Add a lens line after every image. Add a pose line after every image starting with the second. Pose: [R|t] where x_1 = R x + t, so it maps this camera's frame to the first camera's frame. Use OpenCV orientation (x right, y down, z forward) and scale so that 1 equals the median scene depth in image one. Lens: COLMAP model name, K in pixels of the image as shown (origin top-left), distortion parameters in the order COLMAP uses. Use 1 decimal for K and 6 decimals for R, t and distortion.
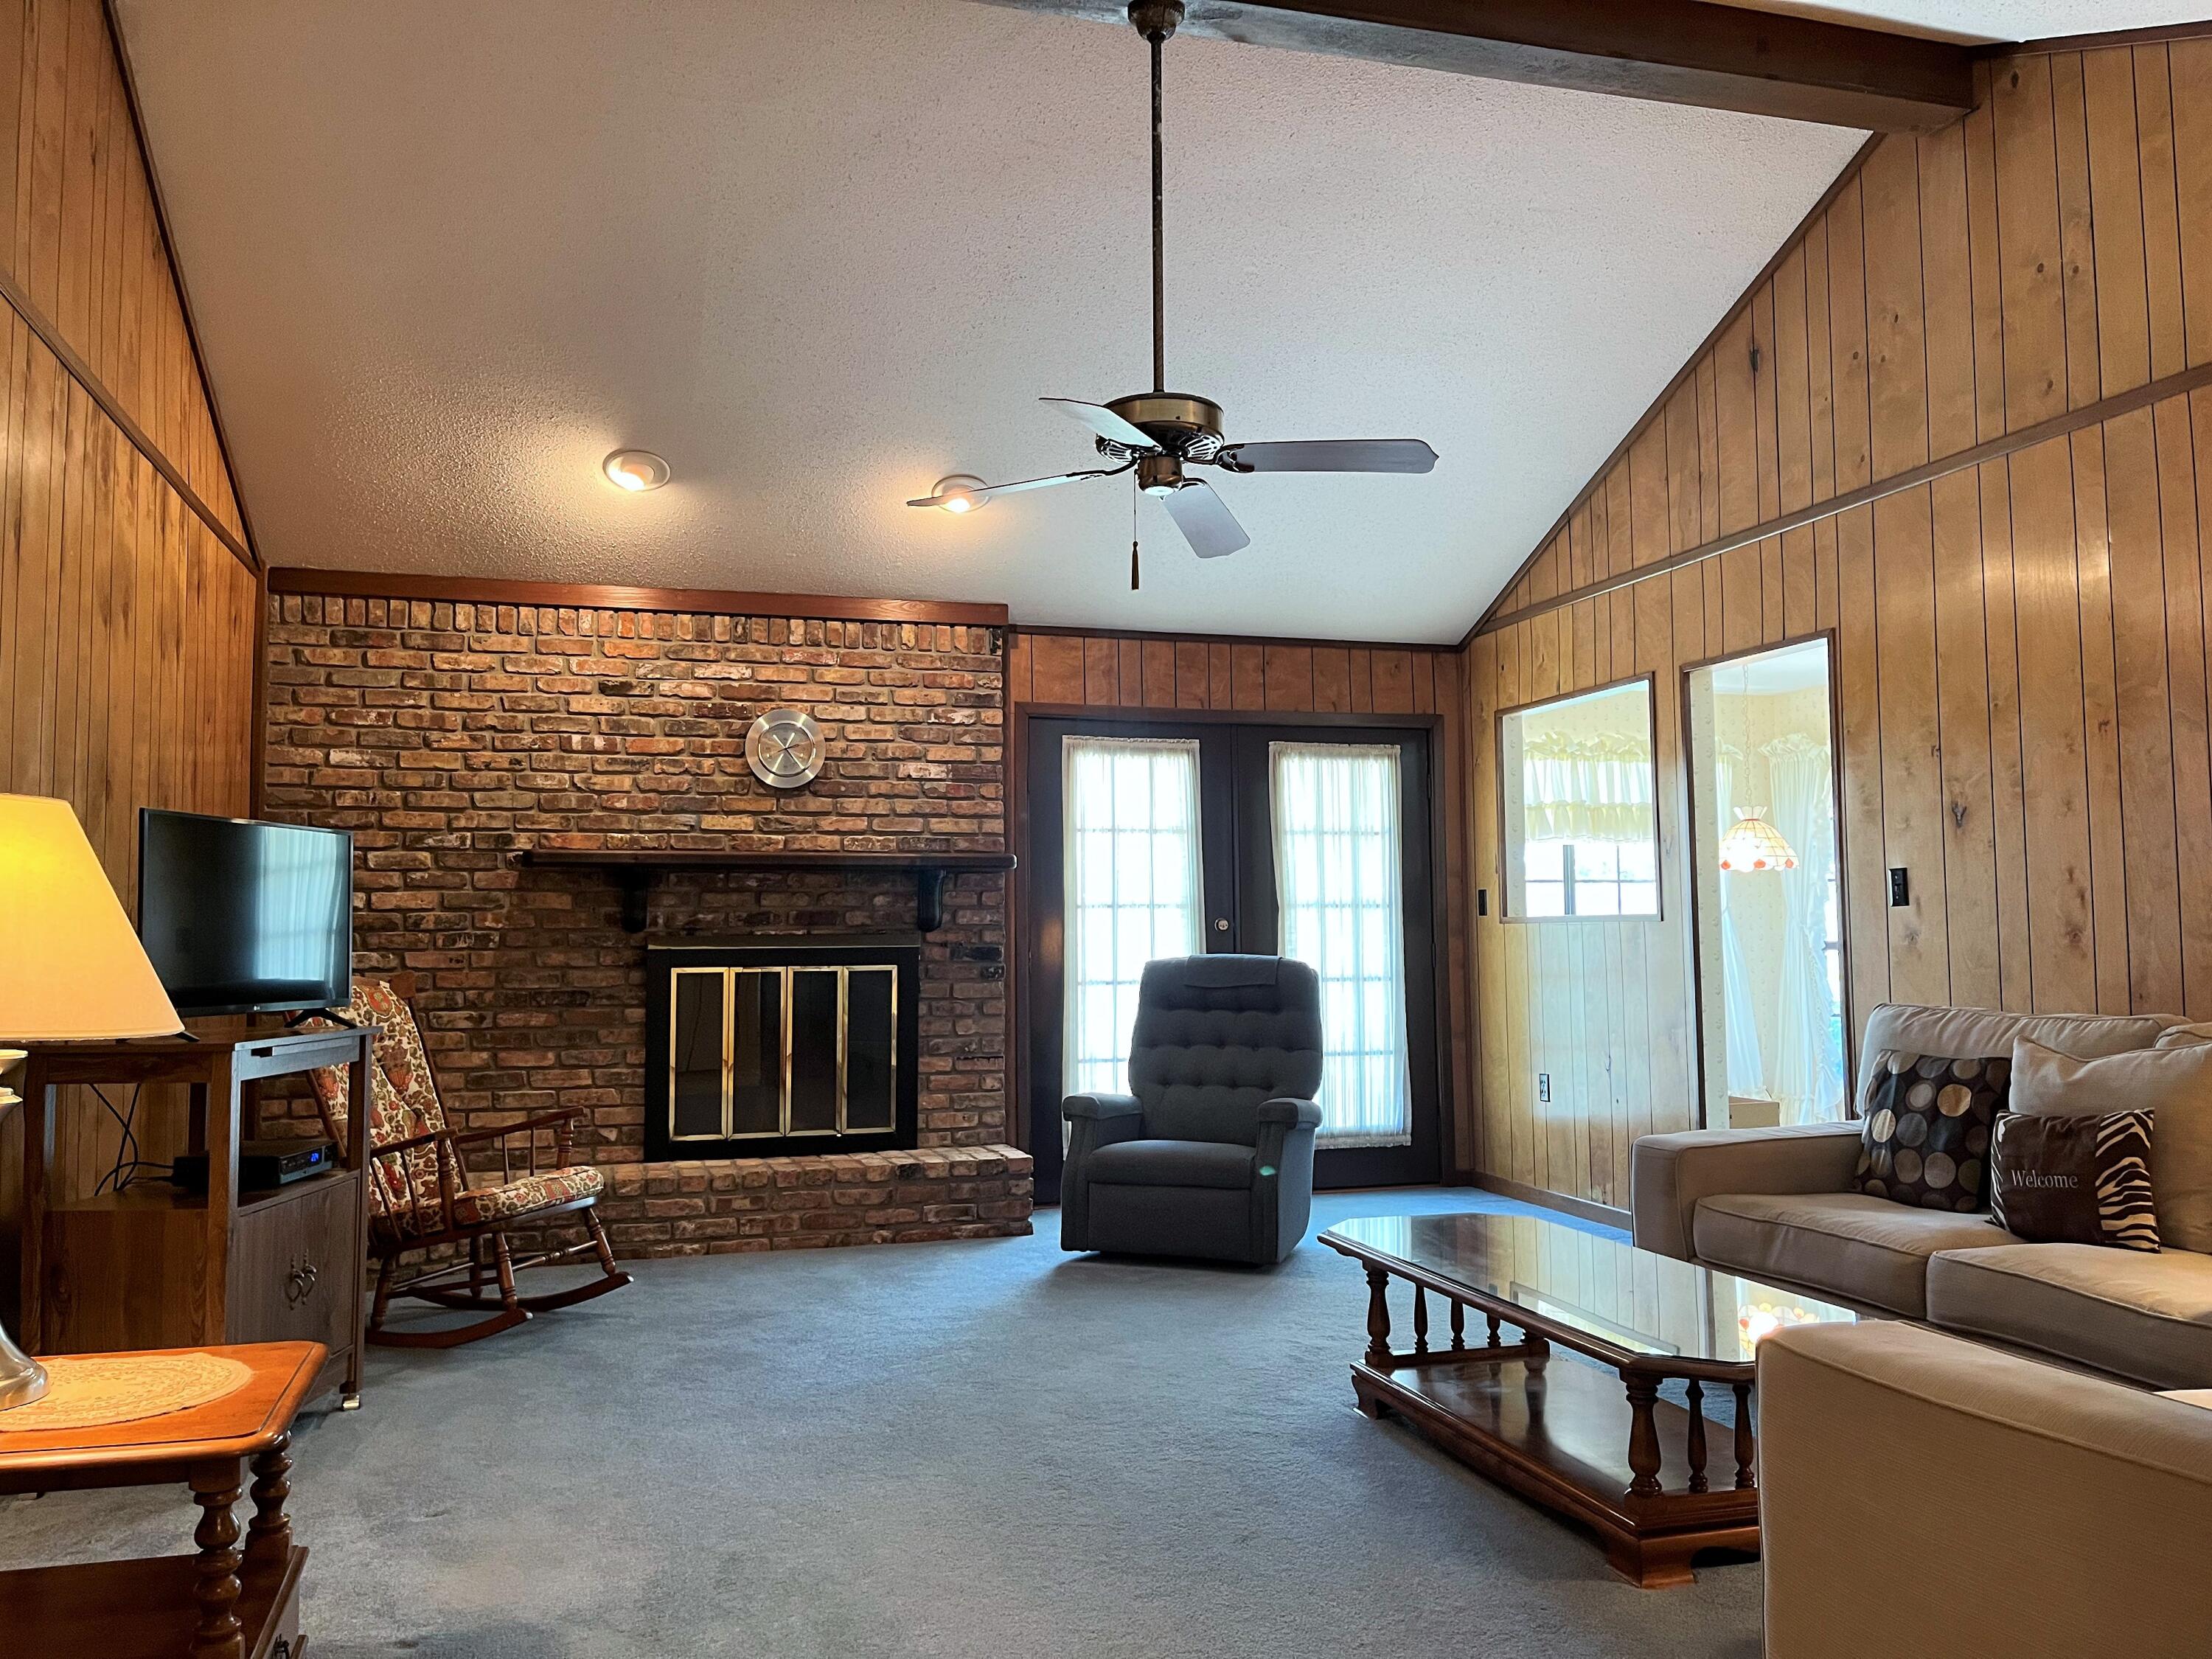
lens RADIAL K [[1665.8, 0, 1106.0], [0, 1665.8, 829.5], [0, 0, 1]] dist [0.062137, -0.087491]
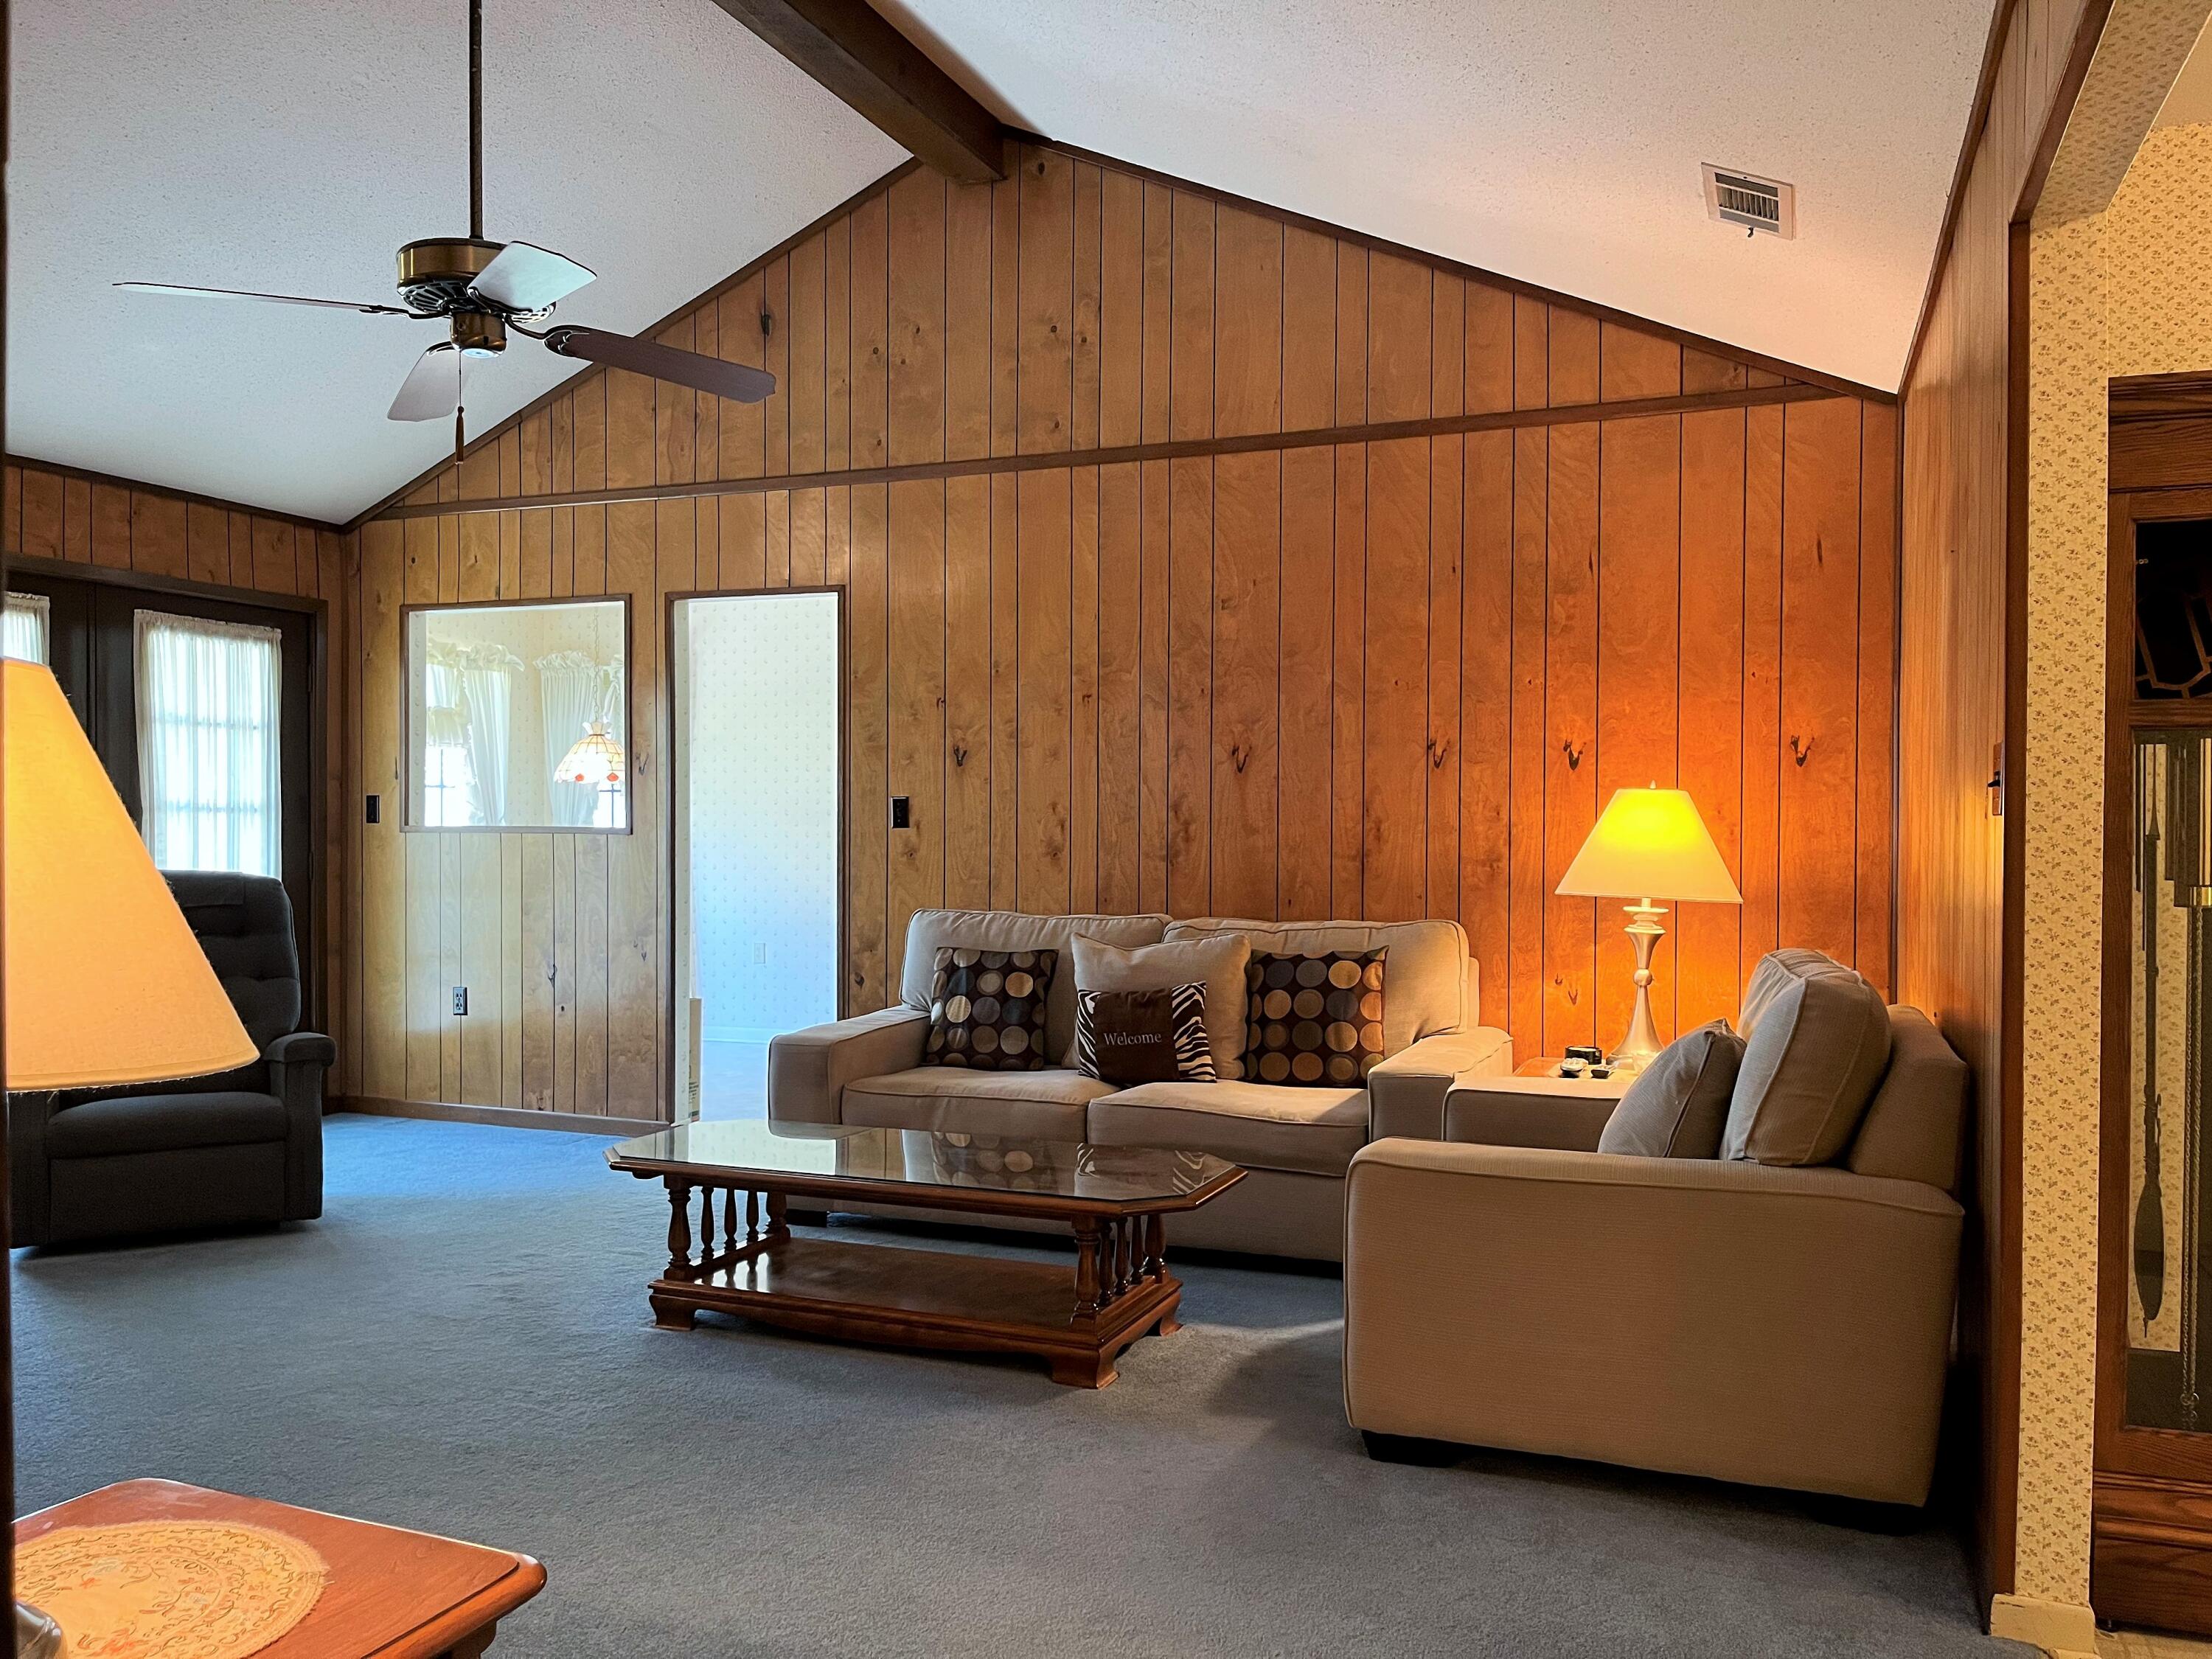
lens RADIAL K [[1664.5, 0, 1106.8], [0, 1664.5, 838.4], [0, 0, 1]] dist [0.068347, -0.082309]
pose [[0.625479, 0.008295, 0.780197, -0.369217], [-0.061619, 0.997345, 0.038796, -0.002326], [-0.777804, -0.072341, 0.624330, 0.141600]]
